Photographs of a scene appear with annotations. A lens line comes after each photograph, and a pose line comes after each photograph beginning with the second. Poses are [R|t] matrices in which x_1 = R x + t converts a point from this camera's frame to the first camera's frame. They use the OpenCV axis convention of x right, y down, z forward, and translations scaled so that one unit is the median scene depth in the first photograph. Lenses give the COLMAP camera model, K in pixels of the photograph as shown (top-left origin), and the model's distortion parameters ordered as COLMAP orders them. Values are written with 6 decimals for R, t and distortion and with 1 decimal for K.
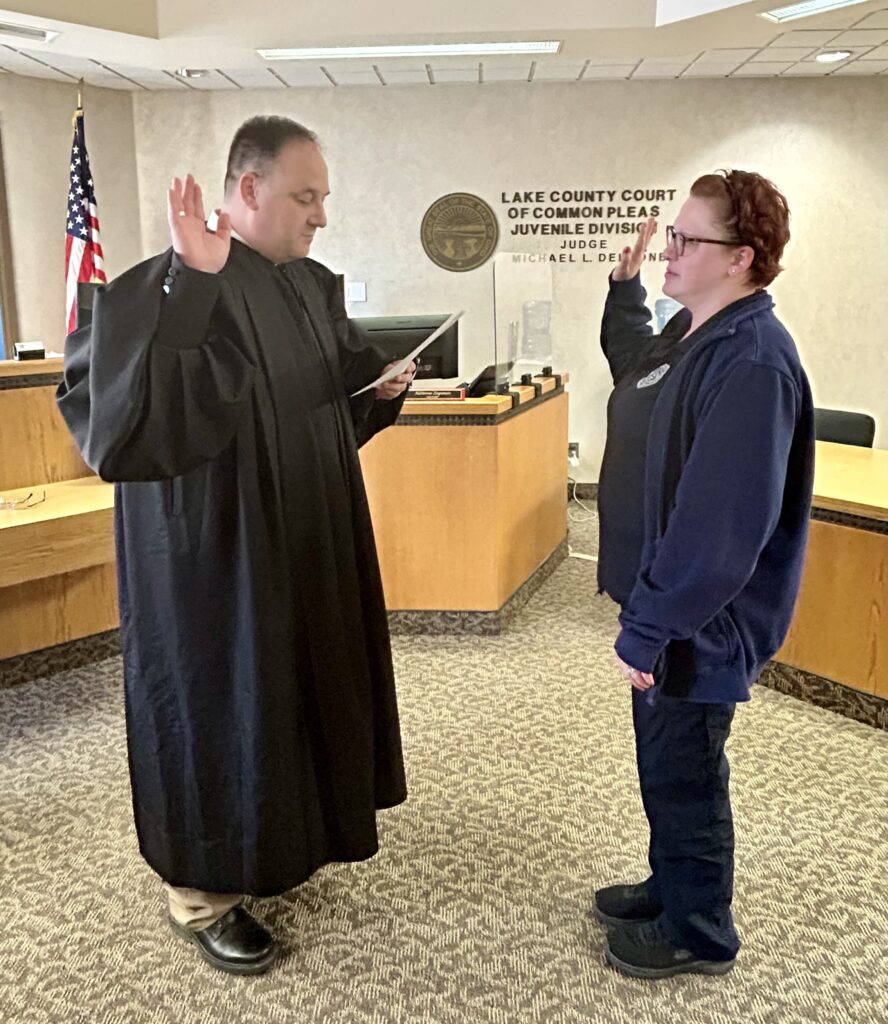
lens RADIAL K [[807.9, 0, 435.7], [0, 807.9, 396.2], [0, 0, 1]] dist [0.016655, -0.007633]
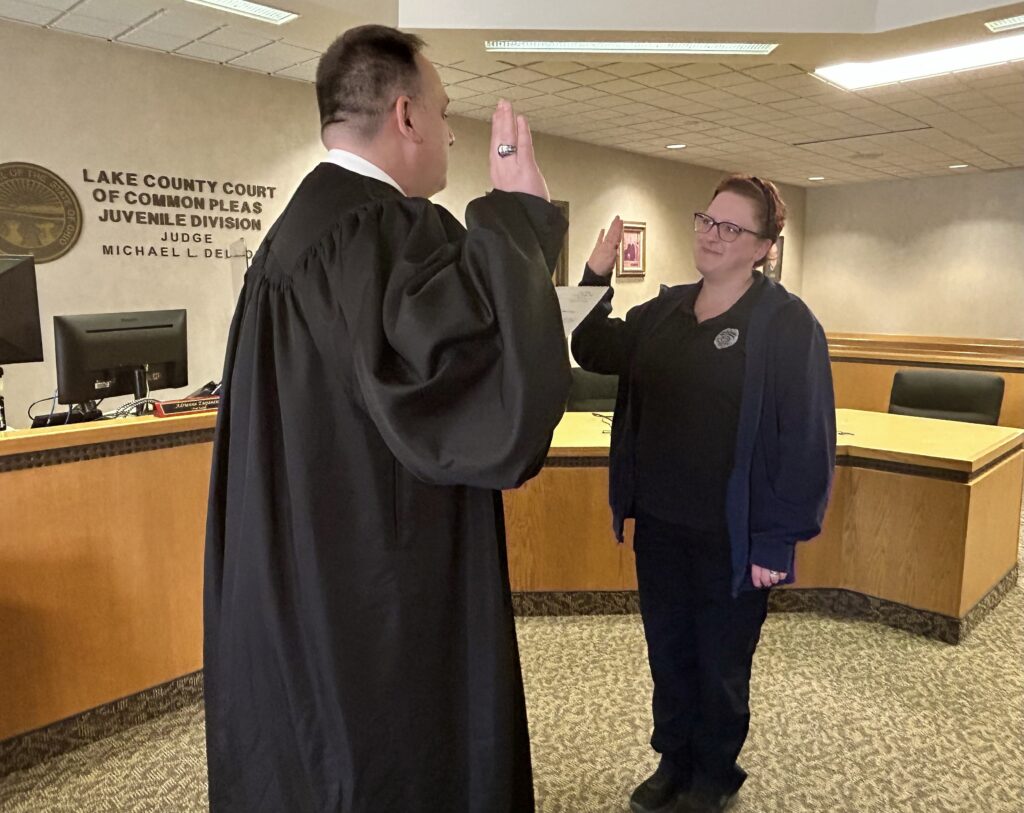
lens RADIAL K [[775.6, 0, 551.5], [0, 775.6, 411.2], [0, 0, 1]] dist [-0.014999, -0.000369]
pose [[0.633751, -0.111452, 0.765466, -0.365040], [0.101156, 0.993009, 0.060832, -0.008644], [-0.766894, 0.038879, 0.640595, 0.208734]]
